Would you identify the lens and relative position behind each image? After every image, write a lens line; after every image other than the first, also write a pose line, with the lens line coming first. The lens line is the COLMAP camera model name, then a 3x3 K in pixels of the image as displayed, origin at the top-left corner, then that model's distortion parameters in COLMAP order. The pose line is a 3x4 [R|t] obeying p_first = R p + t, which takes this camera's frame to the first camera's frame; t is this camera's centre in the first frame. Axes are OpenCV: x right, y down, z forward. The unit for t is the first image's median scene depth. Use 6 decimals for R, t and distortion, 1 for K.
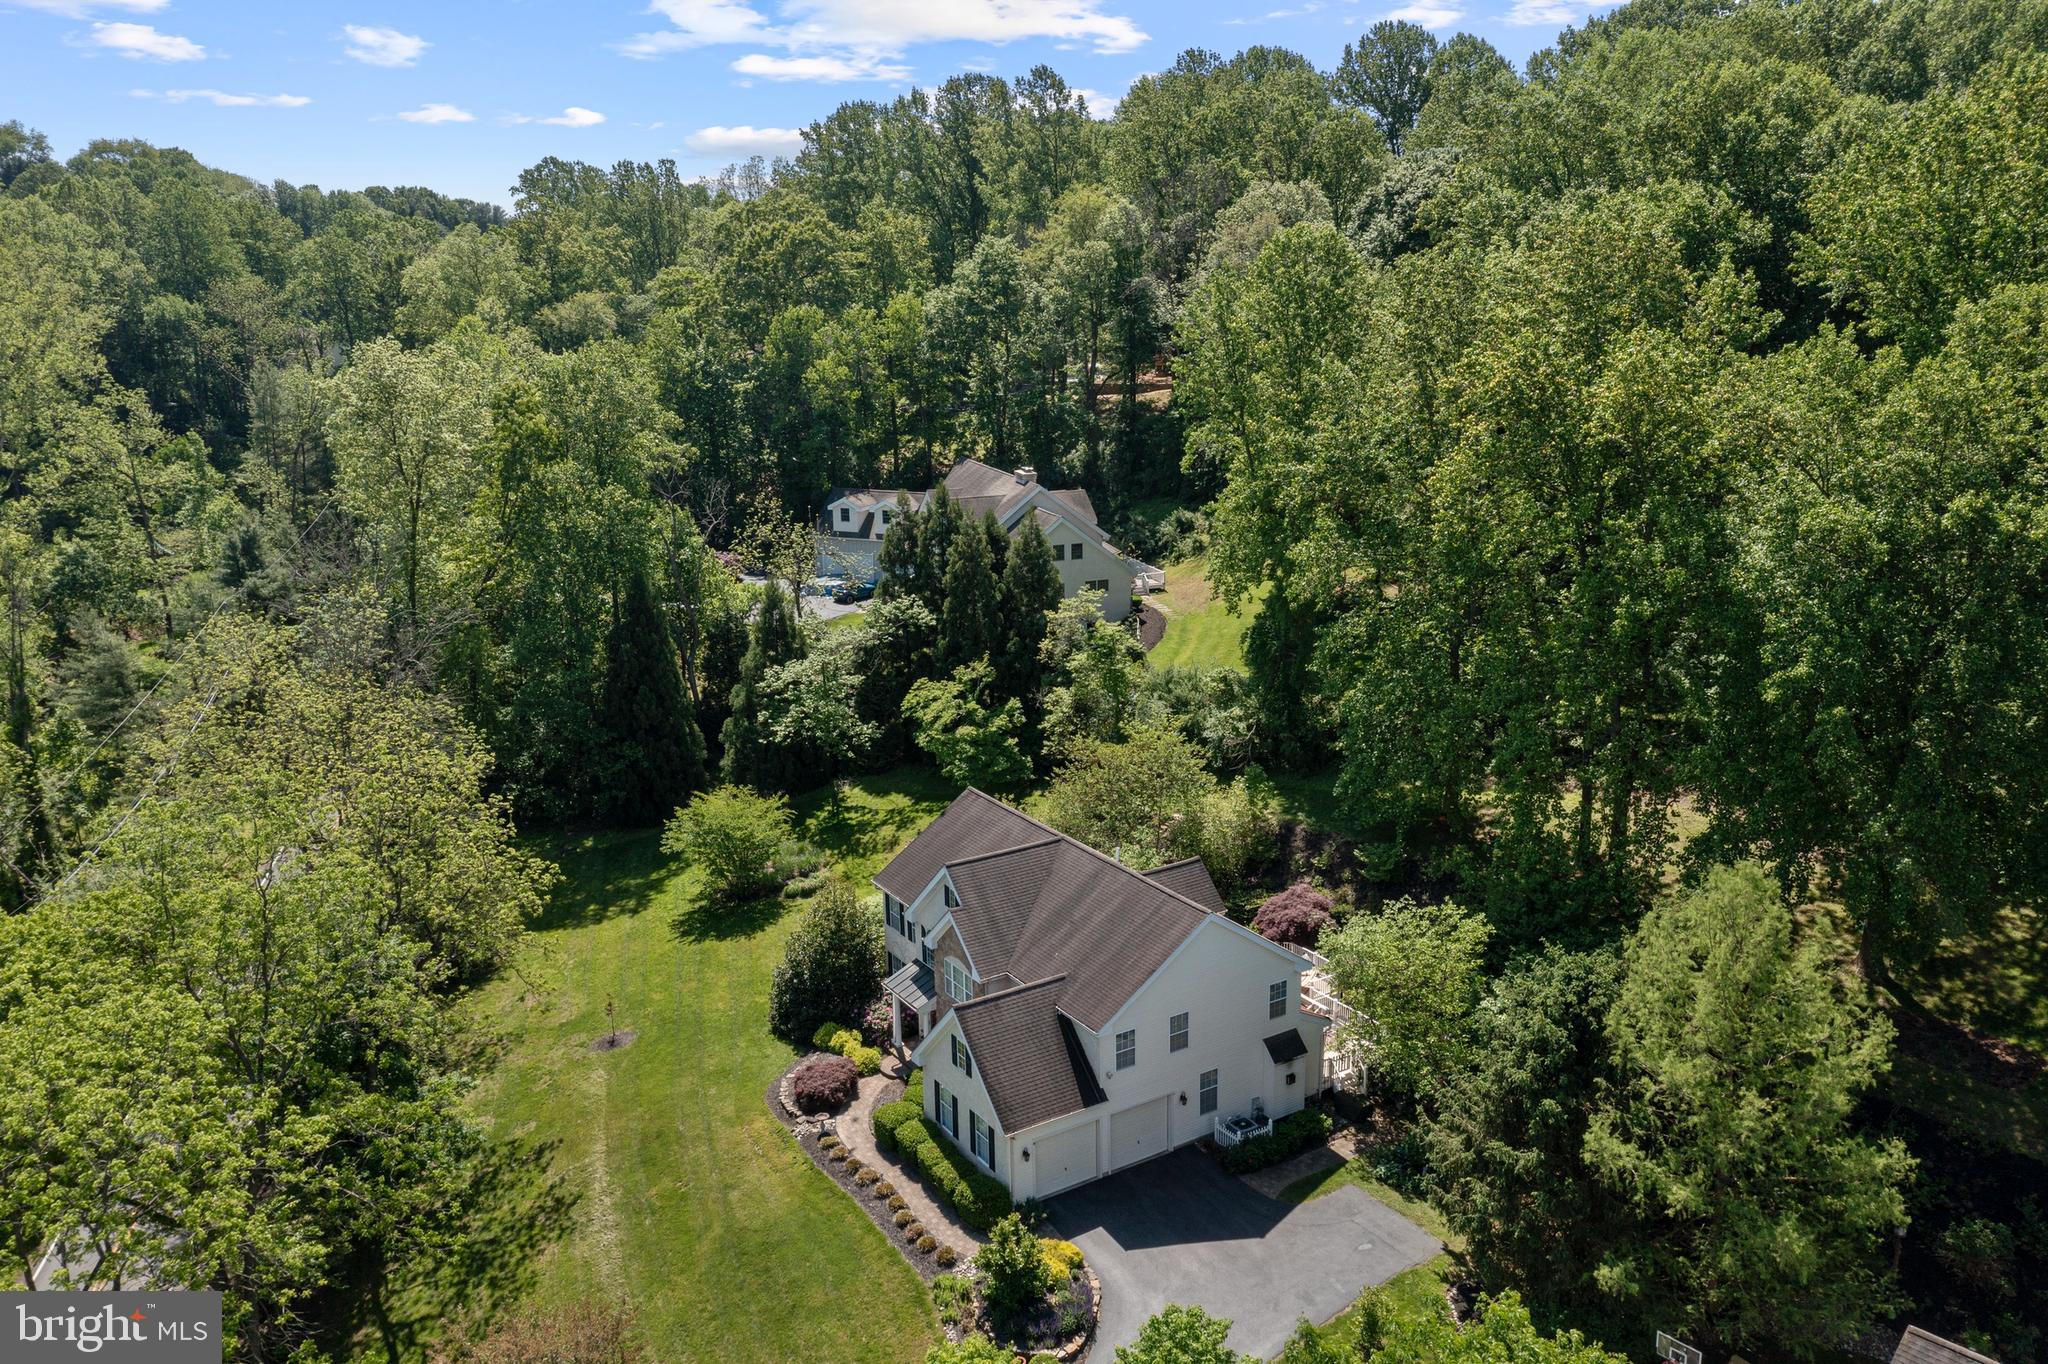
lens RADIAL K [[1616.2, 0, 1020.0], [0, 1616.2, 666.8], [0, 0, 1]] dist [-0.013383, 0.012055]
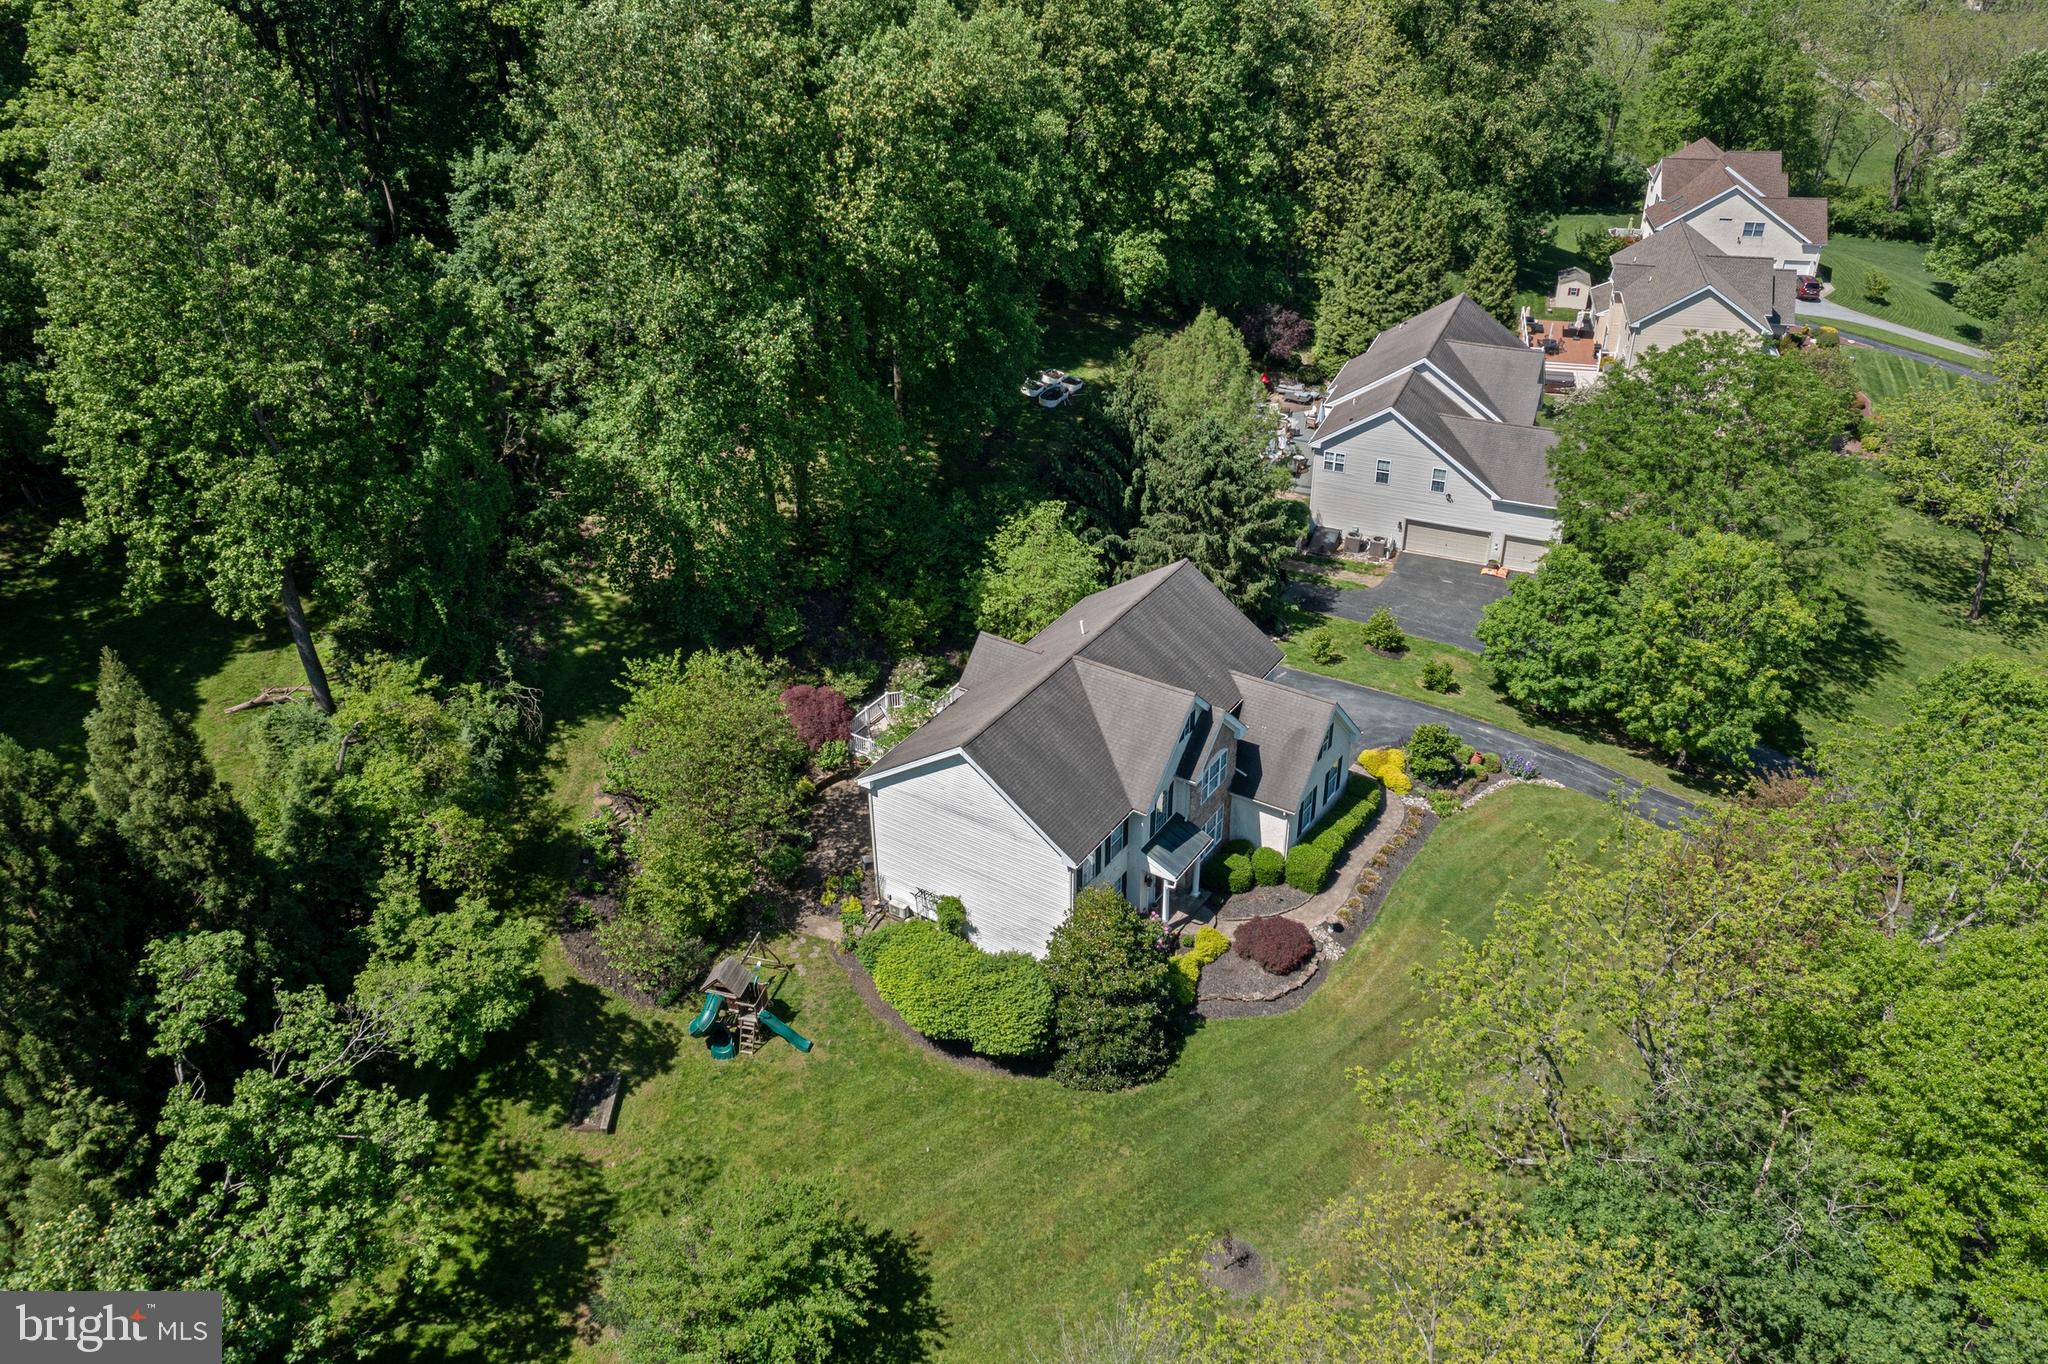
lens RADIAL K [[1616.2, 0, 1021.4], [0, 1616.2, 678.7], [0, 0, 1]] dist [-0.013383, 0.012055]
pose [[-0.426599, -0.428870, 0.796293, -0.670403], [0.252259, 0.789068, 0.560122, -0.396979], [-0.868550, 0.439819, -0.228430, 1.131745]]
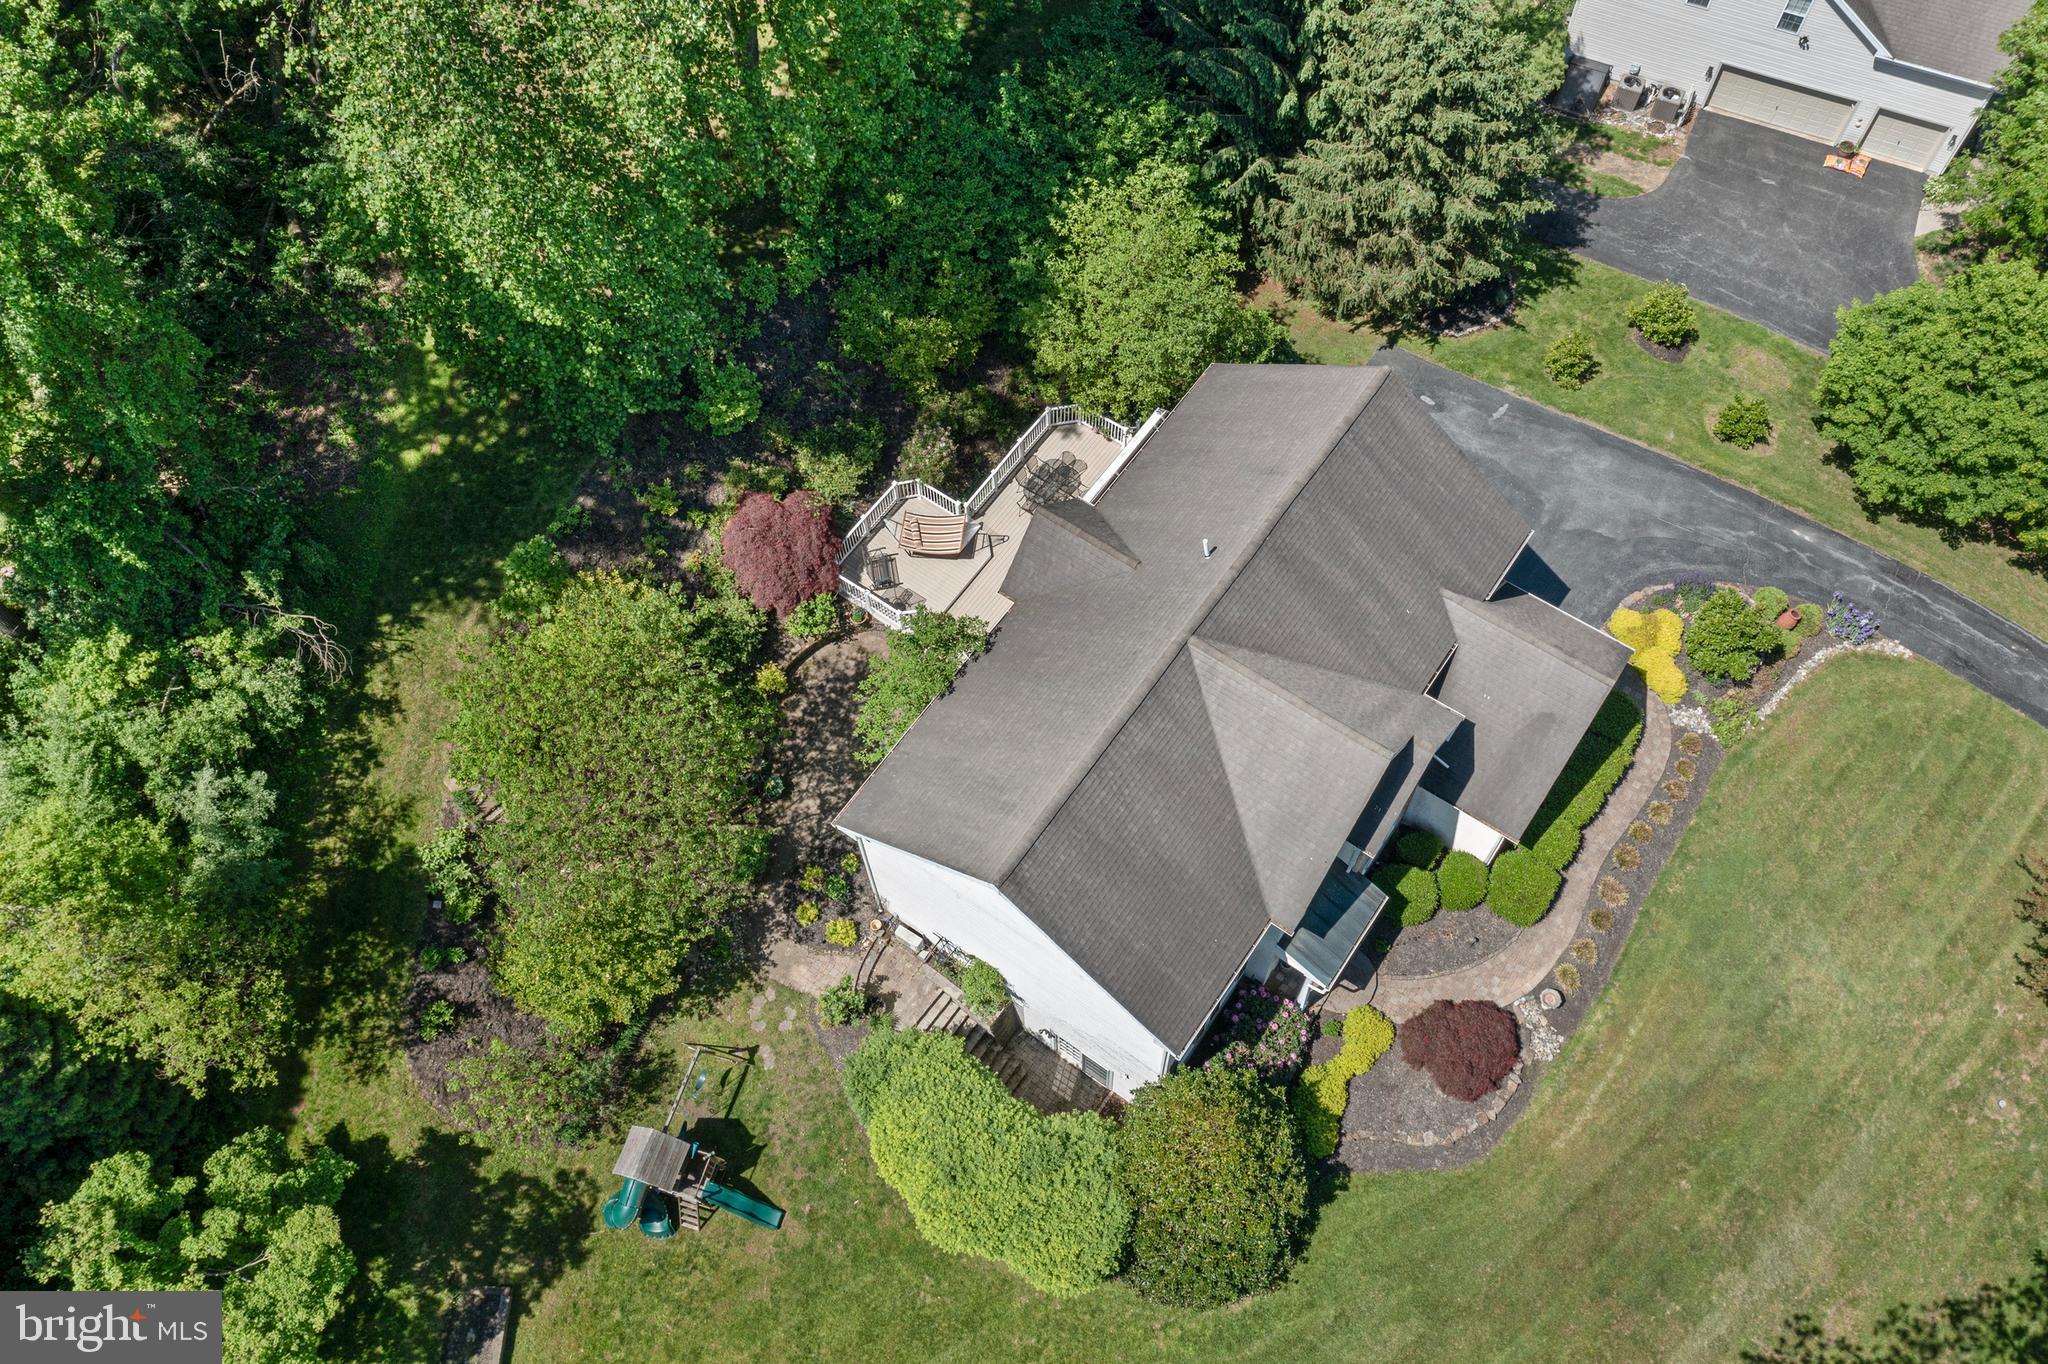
lens RADIAL K [[1616.2, 0, 1019.7], [0, 1616.2, 679.7], [0, 0, 1]] dist [-0.013383, 0.012055]
pose [[-0.386062, -0.783716, 0.486564, -0.222957], [0.270461, 0.408112, 0.871949, -0.373626], [-0.881934, 0.468223, 0.054408, 0.927988]]
